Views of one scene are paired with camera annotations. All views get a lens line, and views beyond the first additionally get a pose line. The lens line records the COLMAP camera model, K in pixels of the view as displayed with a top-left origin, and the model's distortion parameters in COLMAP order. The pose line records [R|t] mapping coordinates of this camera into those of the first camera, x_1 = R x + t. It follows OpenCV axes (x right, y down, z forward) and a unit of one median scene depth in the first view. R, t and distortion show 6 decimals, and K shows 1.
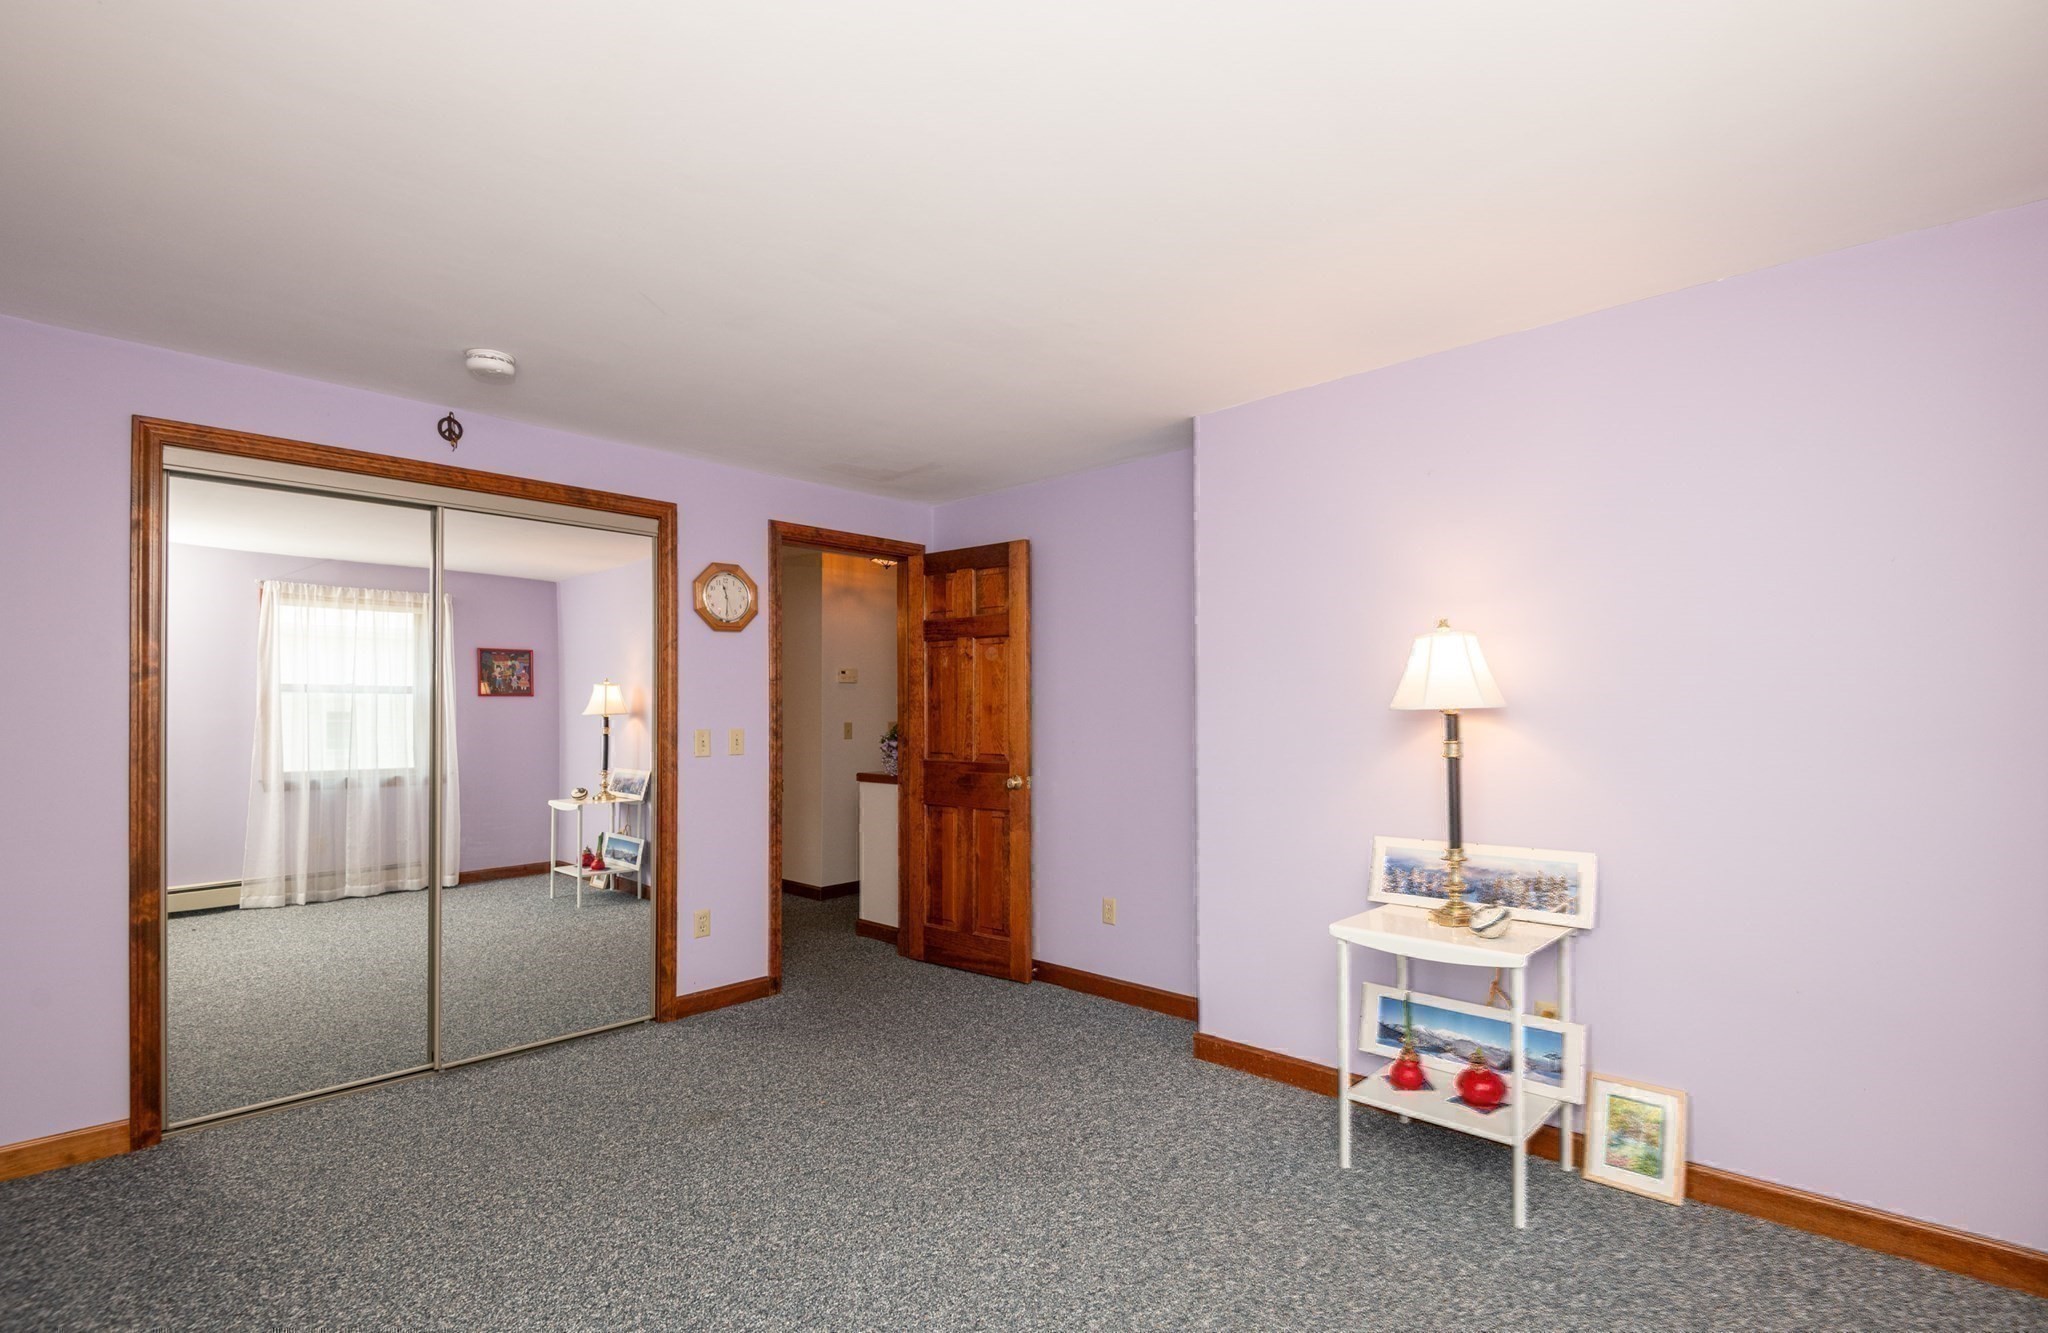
lens RADIAL K [[939.2, 0, 1036.3], [0, 939.2, 706.8], [0, 0, 1]] dist [-0.000425, -0.000501]
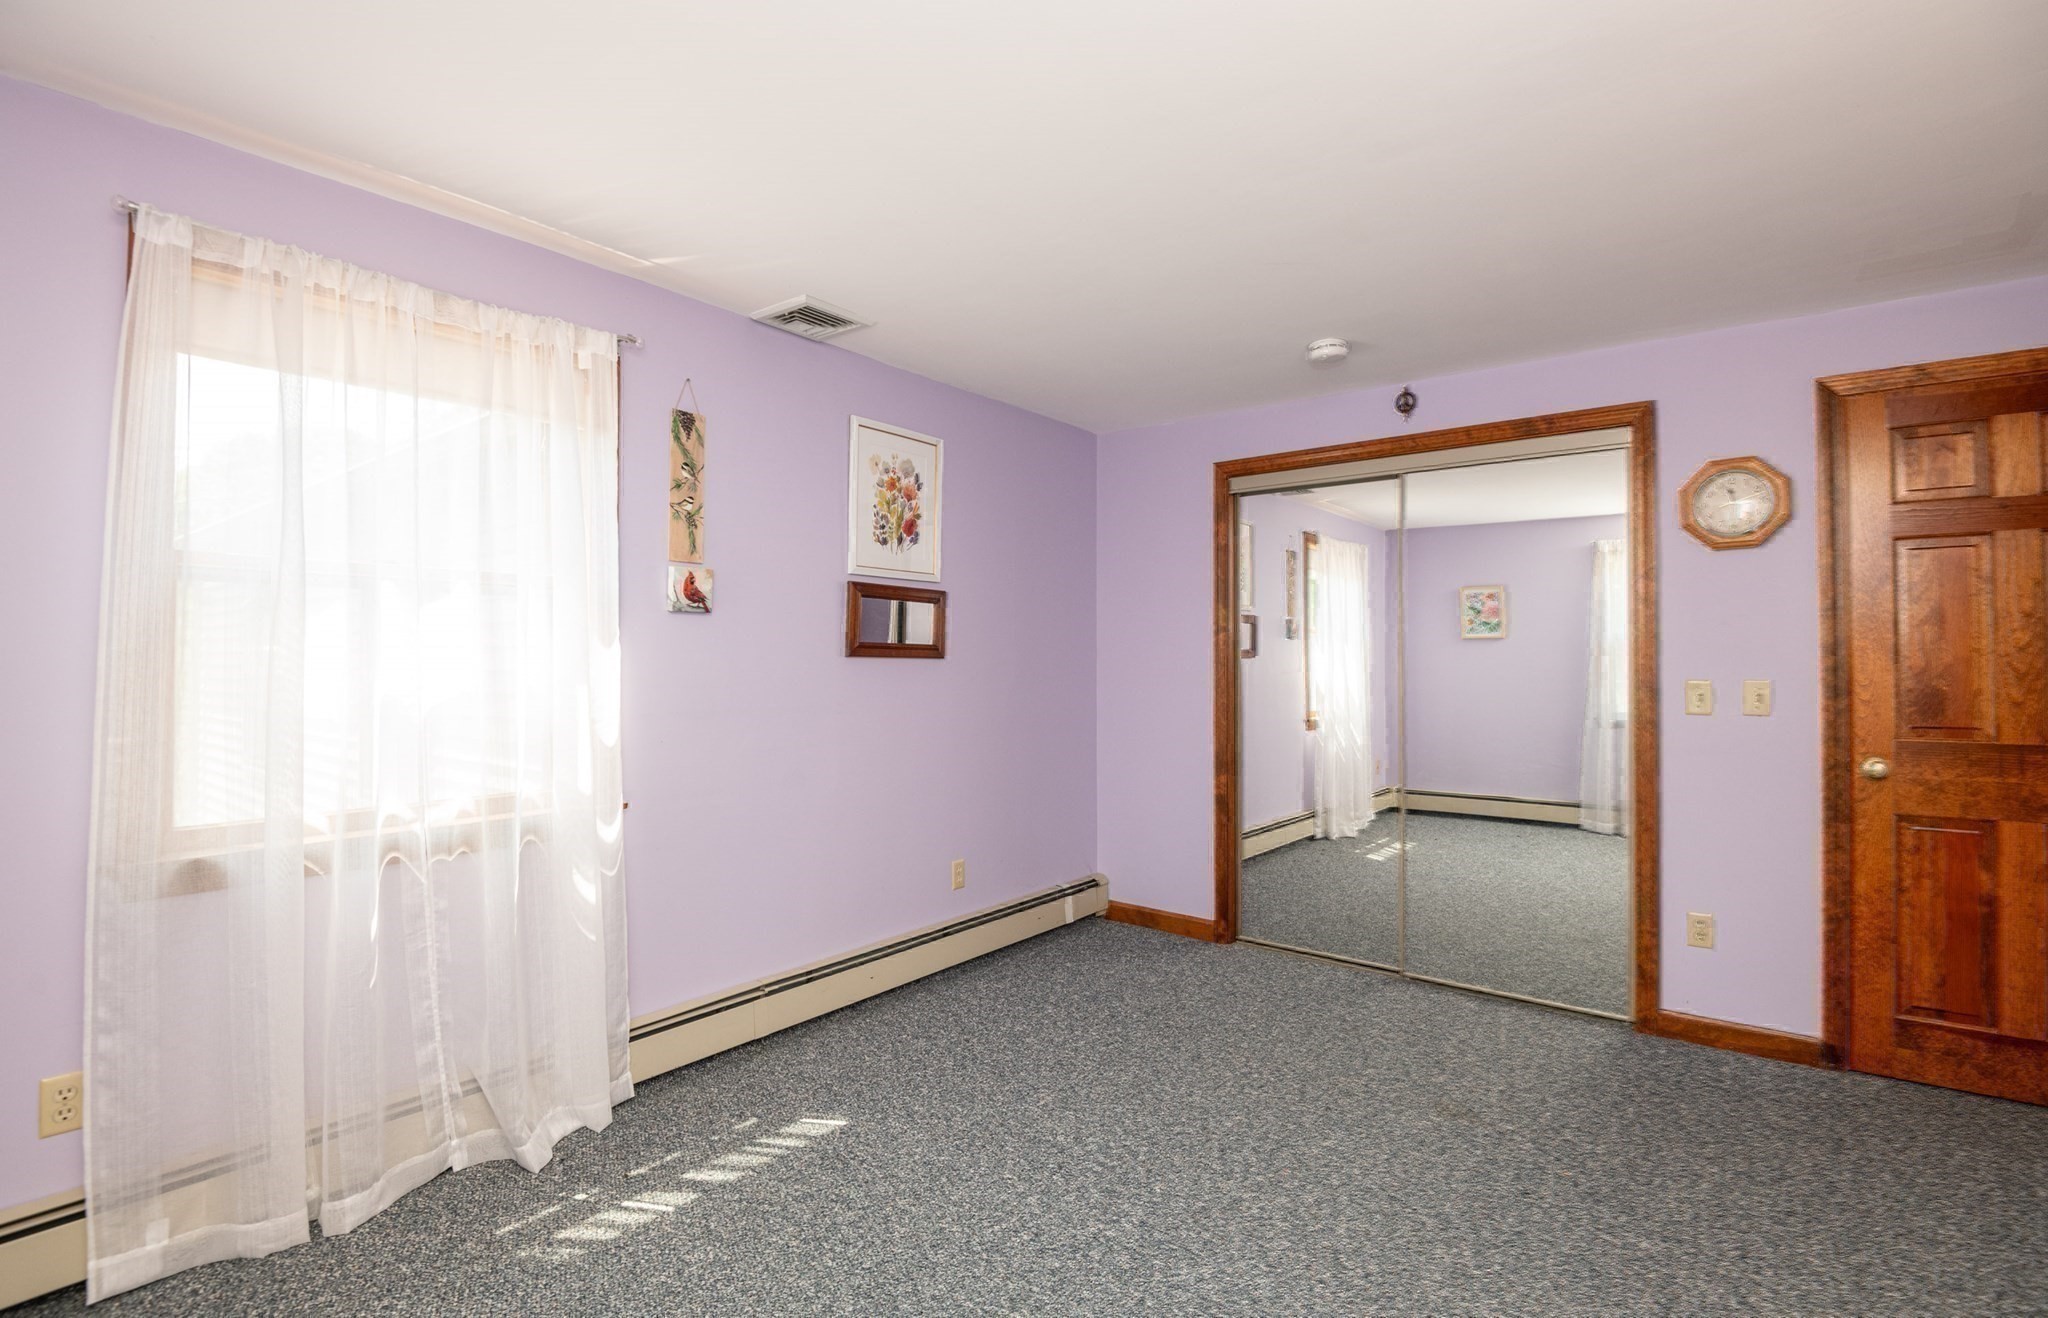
lens RADIAL K [[939.2, 0, 1024.7], [0, 939.2, 654.8], [0, 0, 1]] dist [-0.000425, -0.000501]
pose [[0.086124, -0.001034, -0.996284, 0.394128], [0.007115, 0.999975, -0.000423, 0.000039], [0.996259, -0.007052, 0.086129, 0.403808]]
